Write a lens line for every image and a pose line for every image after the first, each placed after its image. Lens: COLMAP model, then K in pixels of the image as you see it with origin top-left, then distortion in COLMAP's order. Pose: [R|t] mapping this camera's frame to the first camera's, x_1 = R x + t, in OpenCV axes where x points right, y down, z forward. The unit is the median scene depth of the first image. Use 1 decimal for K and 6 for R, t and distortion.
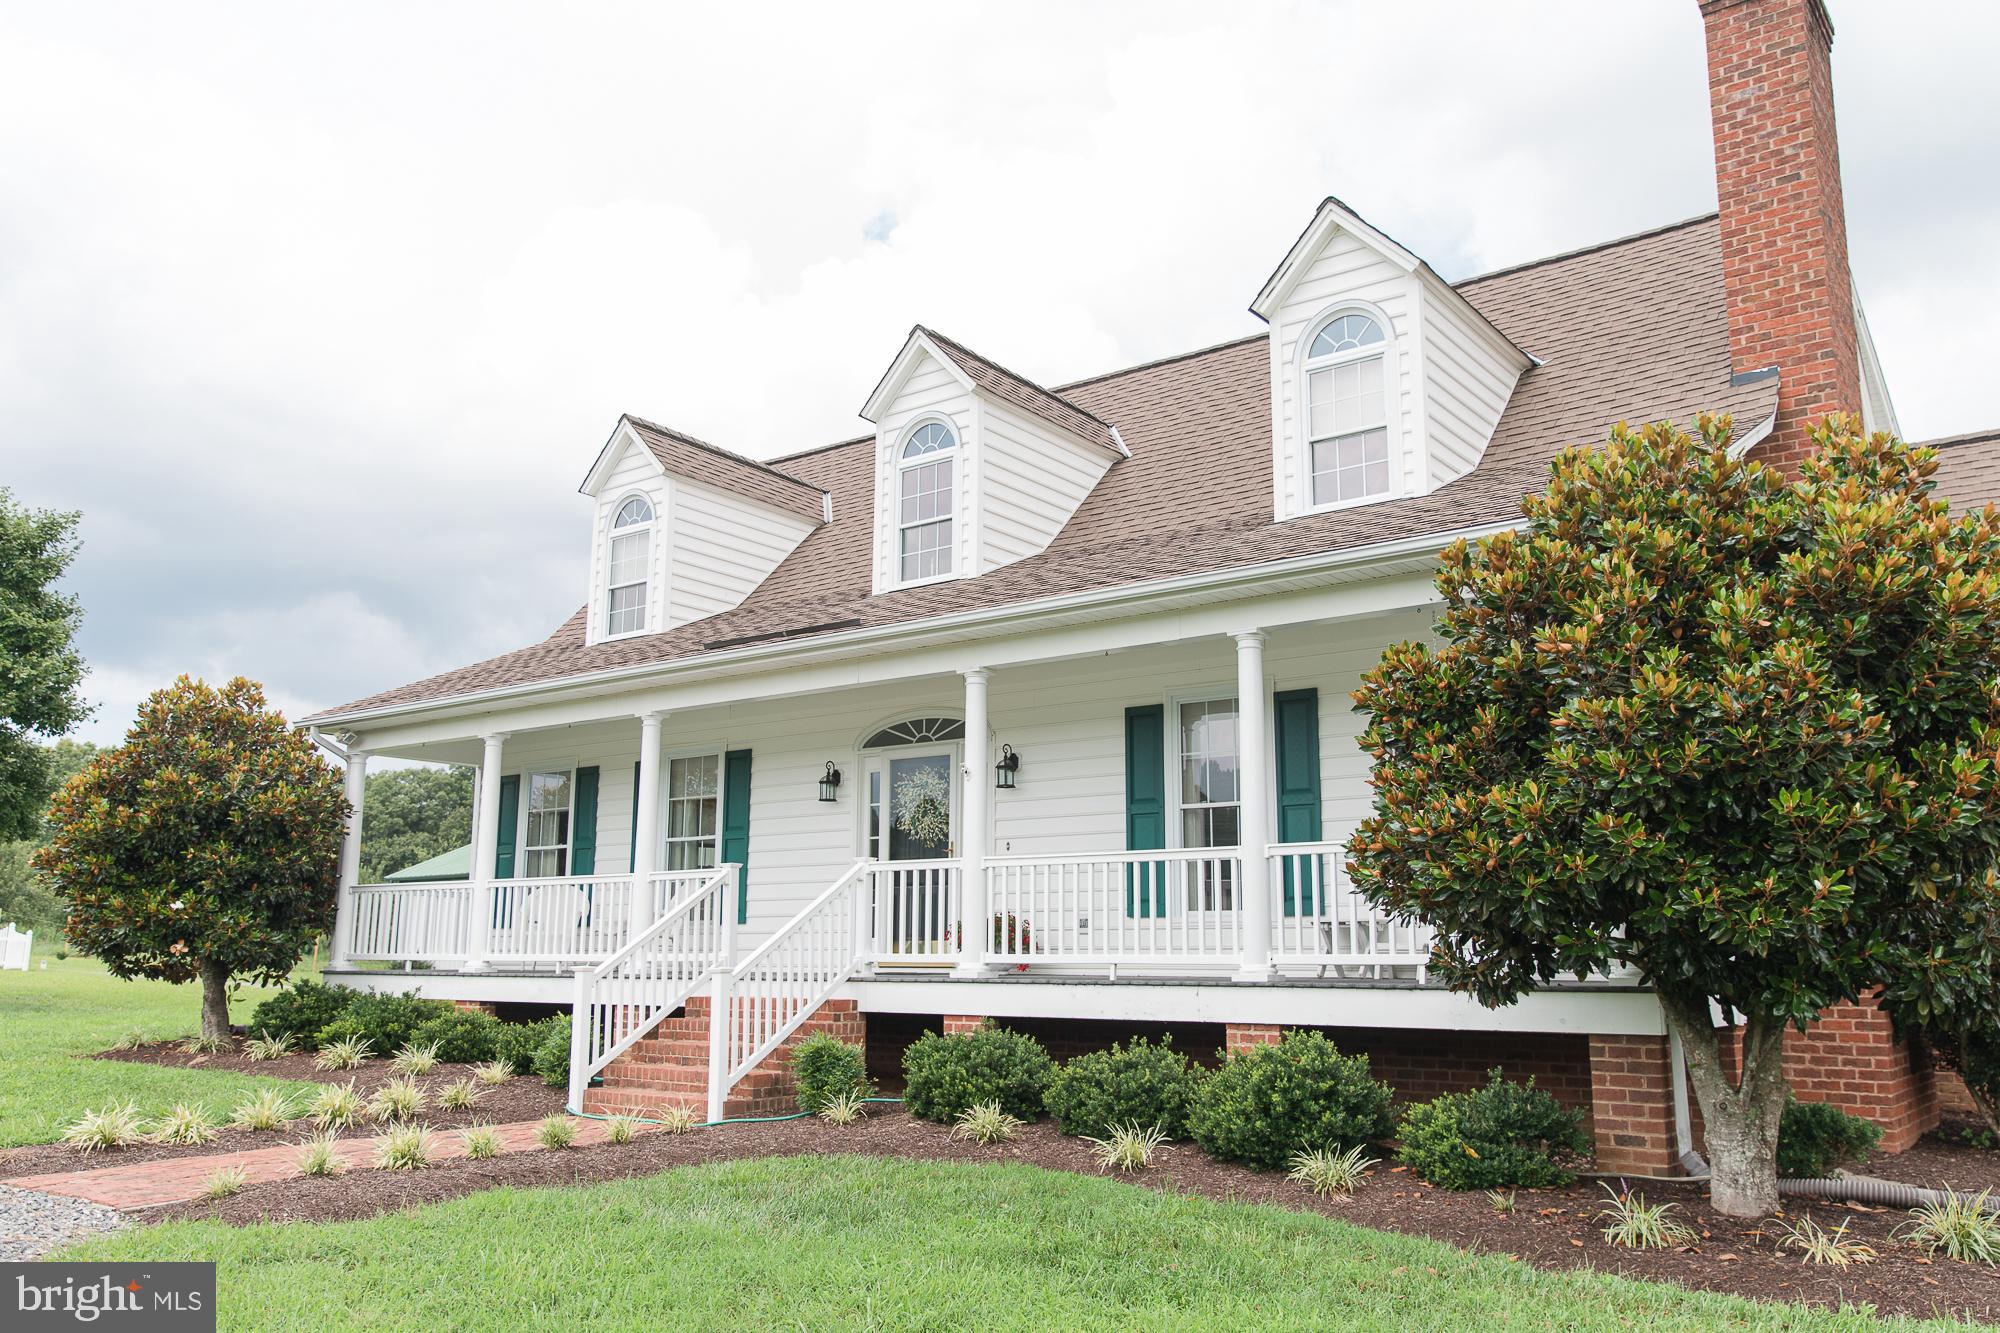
lens RADIAL K [[1577.3, 0, 994.2], [0, 1577.3, 672.1], [0, 0, 1]] dist [0.010371, 0.002780]
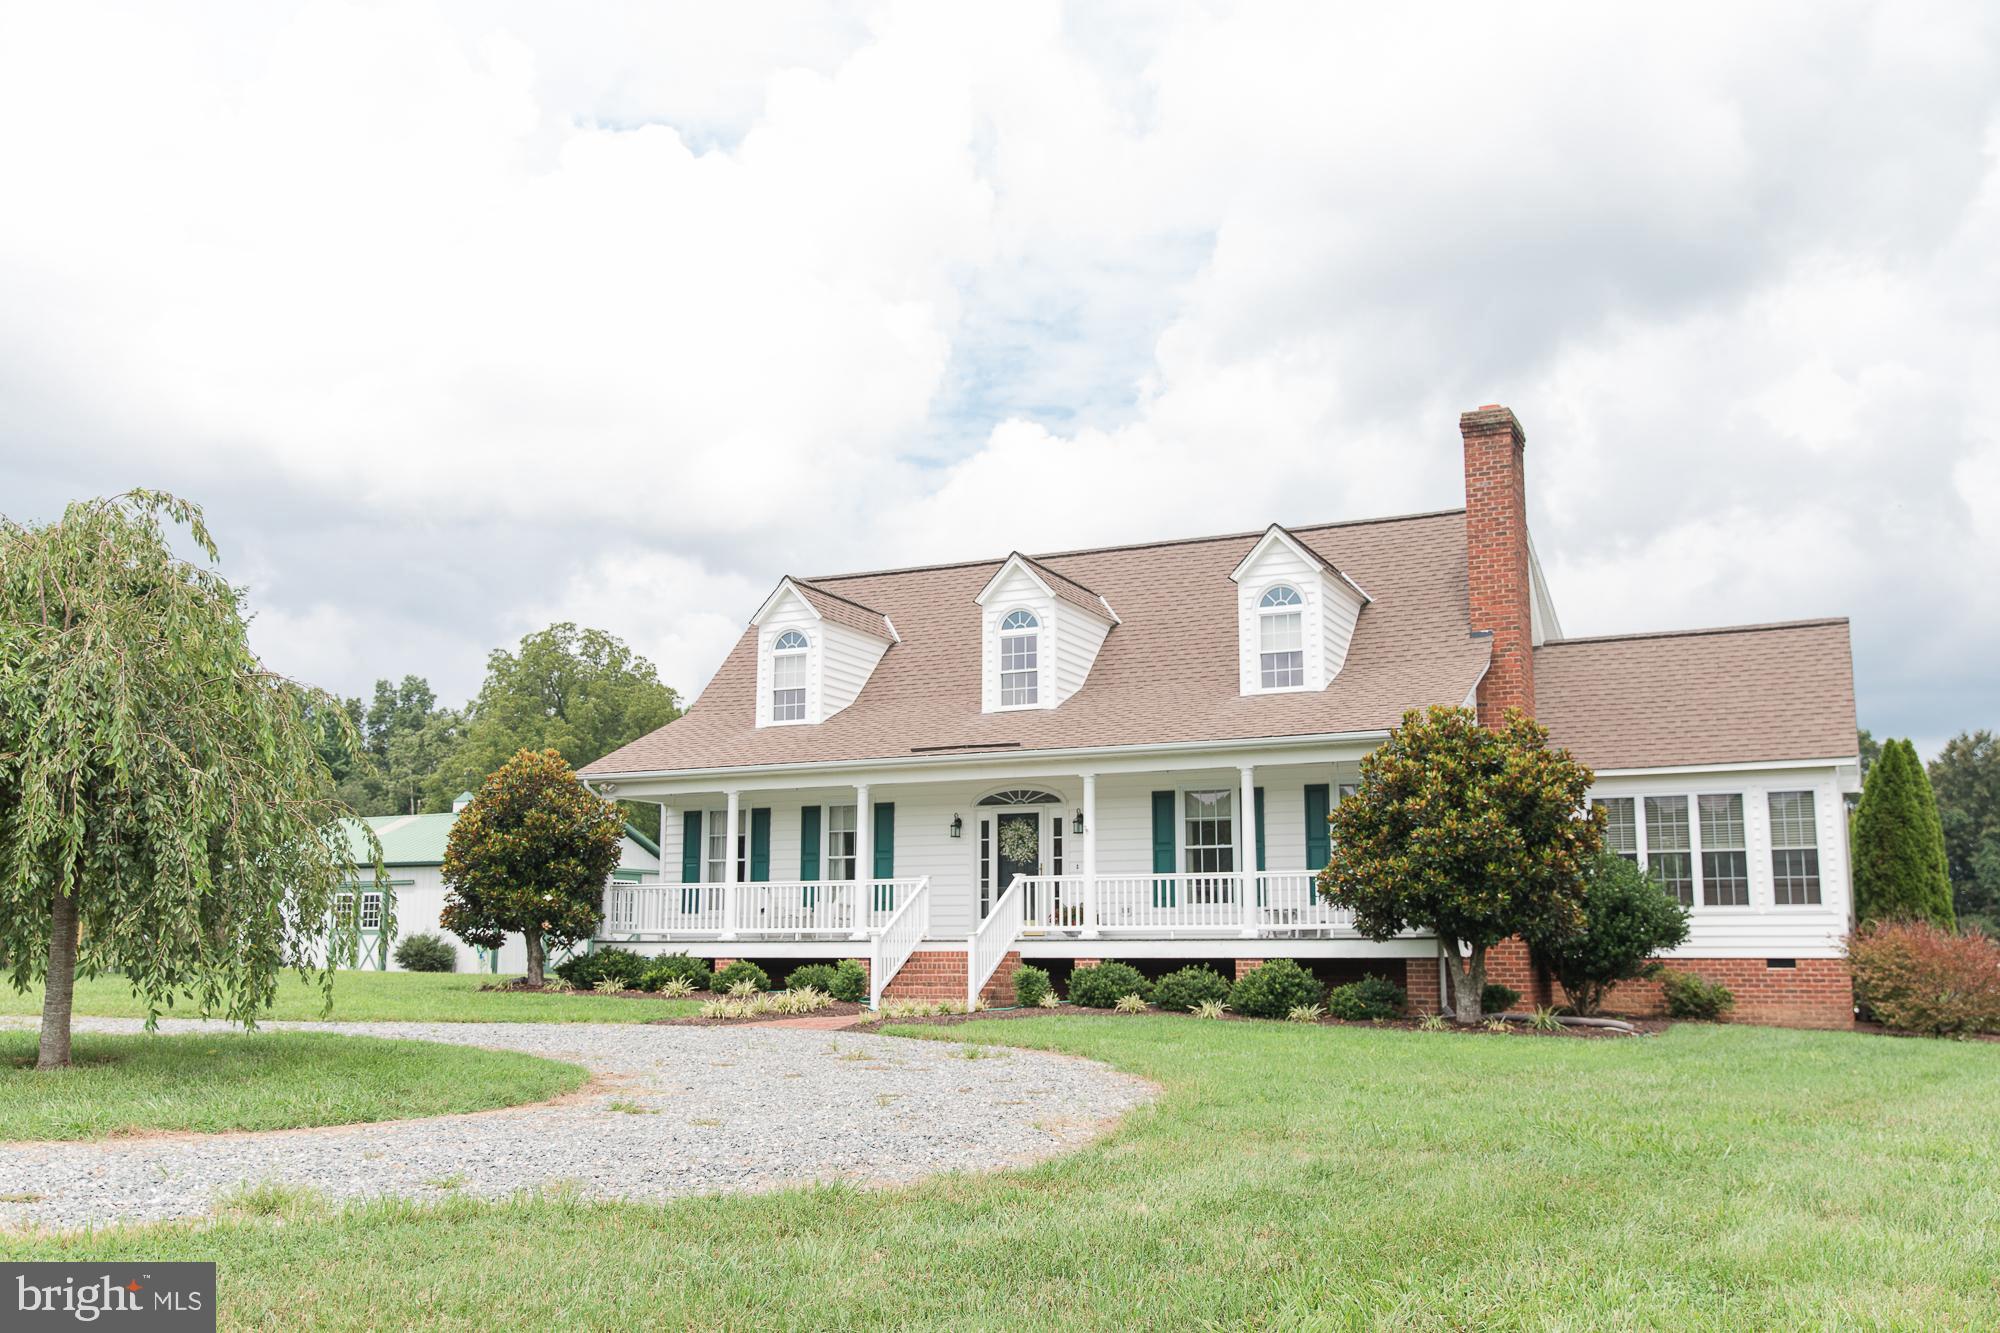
lens RADIAL K [[1784.4, 0, 1000.0], [0, 1784.4, 666.5], [0, 0, 1]] dist [0.004662, 0.008355]
pose [[0.980069, 0.028871, 0.196548, -0.555044], [-0.032622, 0.999342, 0.015873, -0.165602], [-0.195960, -0.021969, 0.980366, -1.086456]]
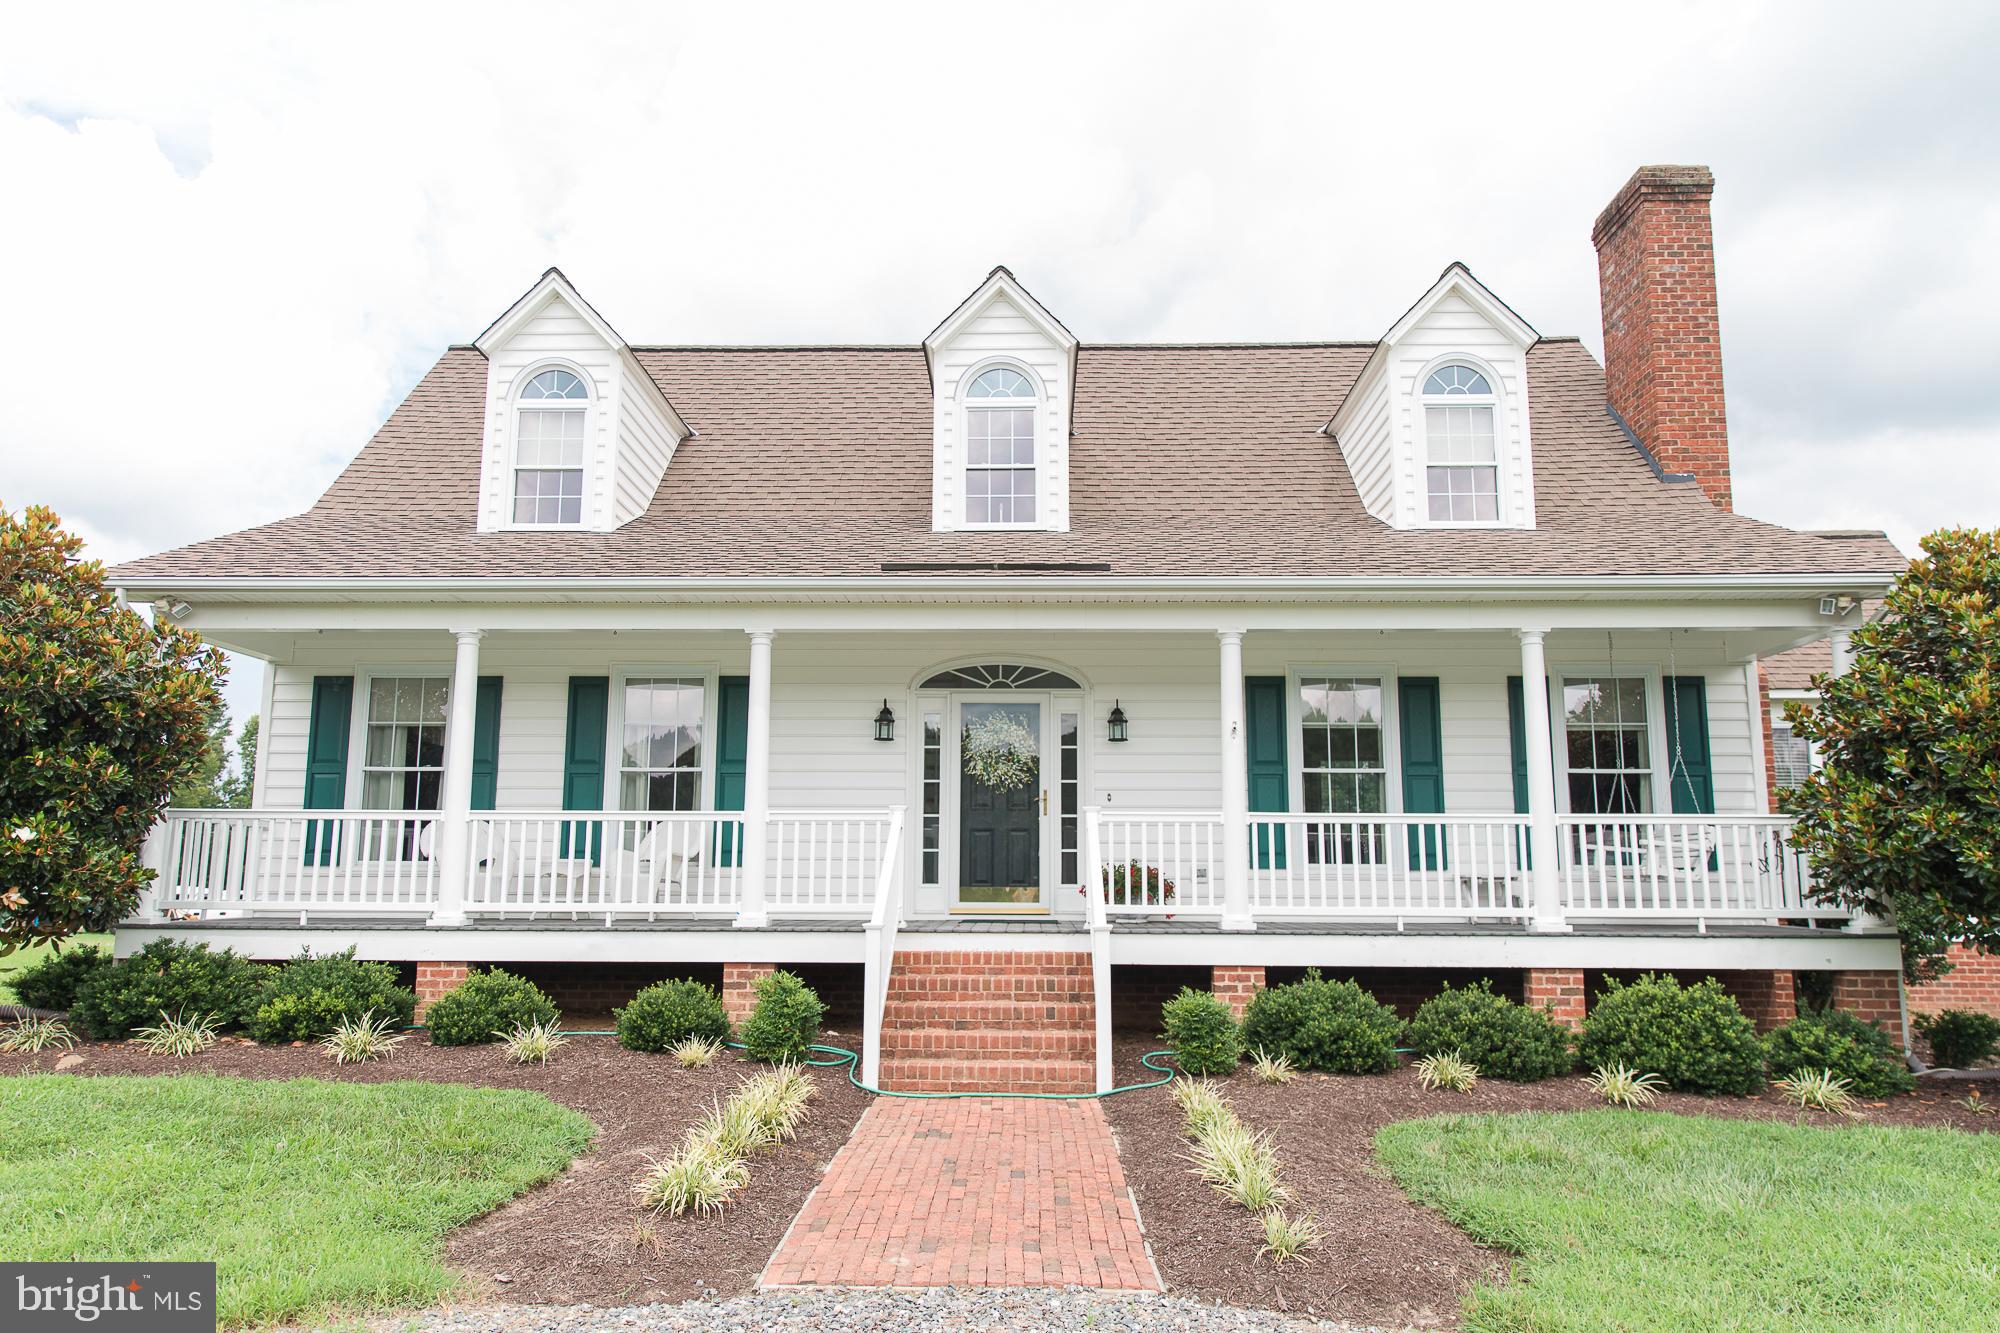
lens RADIAL K [[1361.0, 0, 997.2], [0, 1361.0, 675.1], [0, 0, 1]] dist [0.013216, -0.003842]
pose [[0.811778, 0.087858, 0.577319, -0.673323], [-0.106446, 0.994317, -0.001643, 0.046890], [-0.574182, -0.060120, 0.816517, 0.373725]]
